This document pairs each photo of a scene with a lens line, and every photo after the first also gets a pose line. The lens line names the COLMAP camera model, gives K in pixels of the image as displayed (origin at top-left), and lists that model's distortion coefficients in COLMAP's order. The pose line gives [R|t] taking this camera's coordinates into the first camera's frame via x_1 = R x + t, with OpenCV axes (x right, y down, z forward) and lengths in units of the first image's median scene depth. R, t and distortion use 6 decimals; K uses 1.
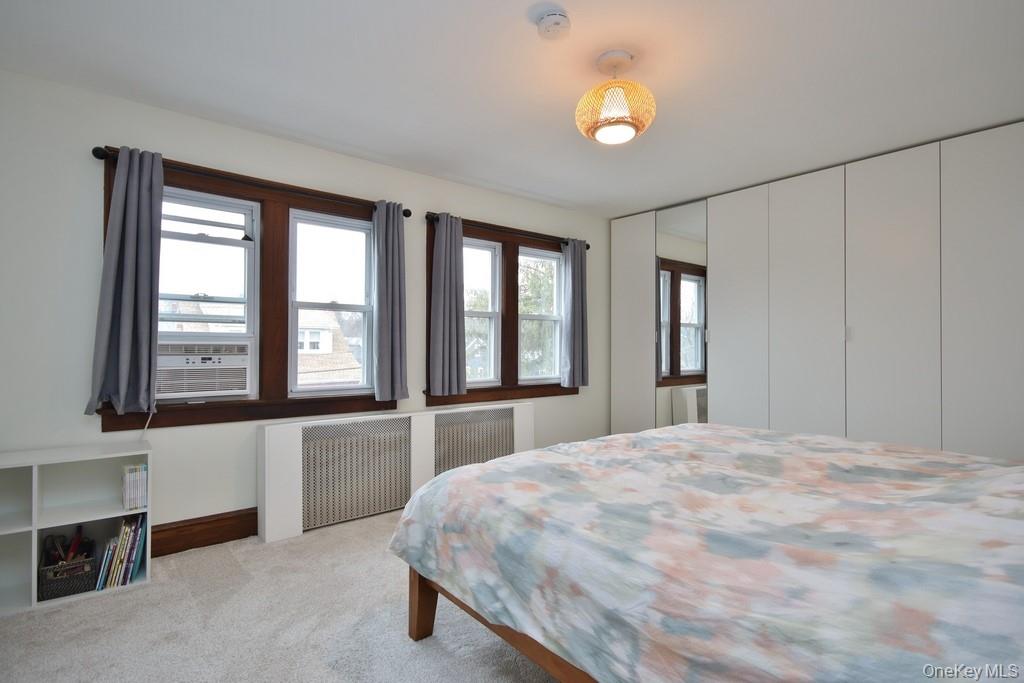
lens RADIAL K [[506.4, 0, 515.3], [0, 506.4, 342.6], [0, 0, 1]] dist [0.000199, 0.000066]
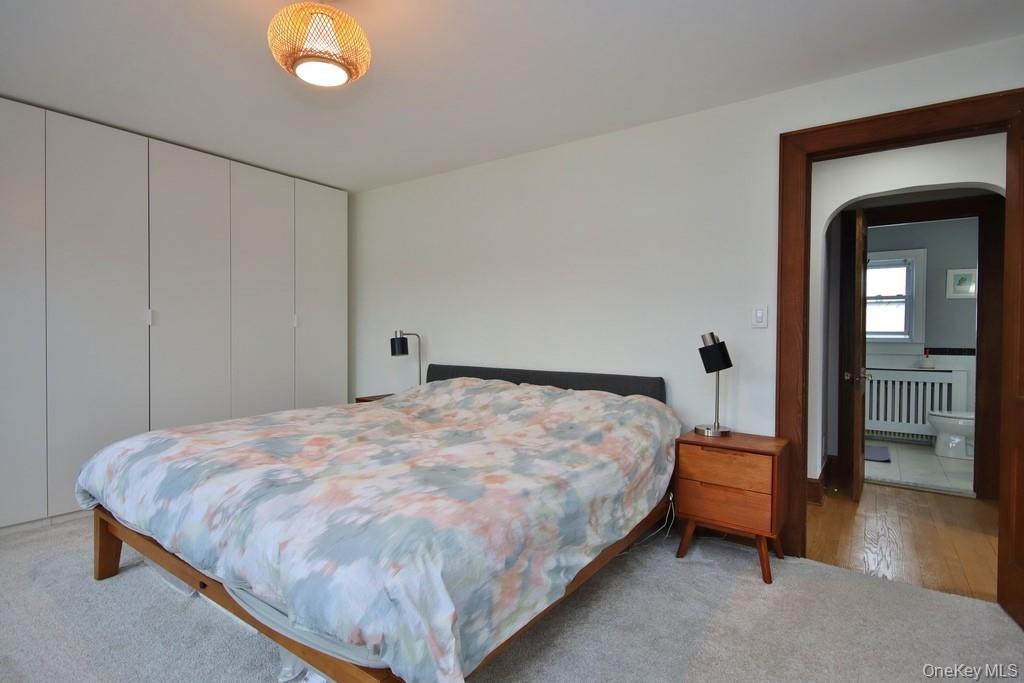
lens RADIAL K [[506.4, 0, 515.3], [0, 506.4, 342.6], [0, 0, 1]] dist [0.000199, 0.000066]
pose [[-0.257688, -0.015653, 0.966101, -1.010956], [-0.014336, 0.999821, 0.012375, 0.011548], [-0.966122, -0.010661, -0.257866, 1.339631]]
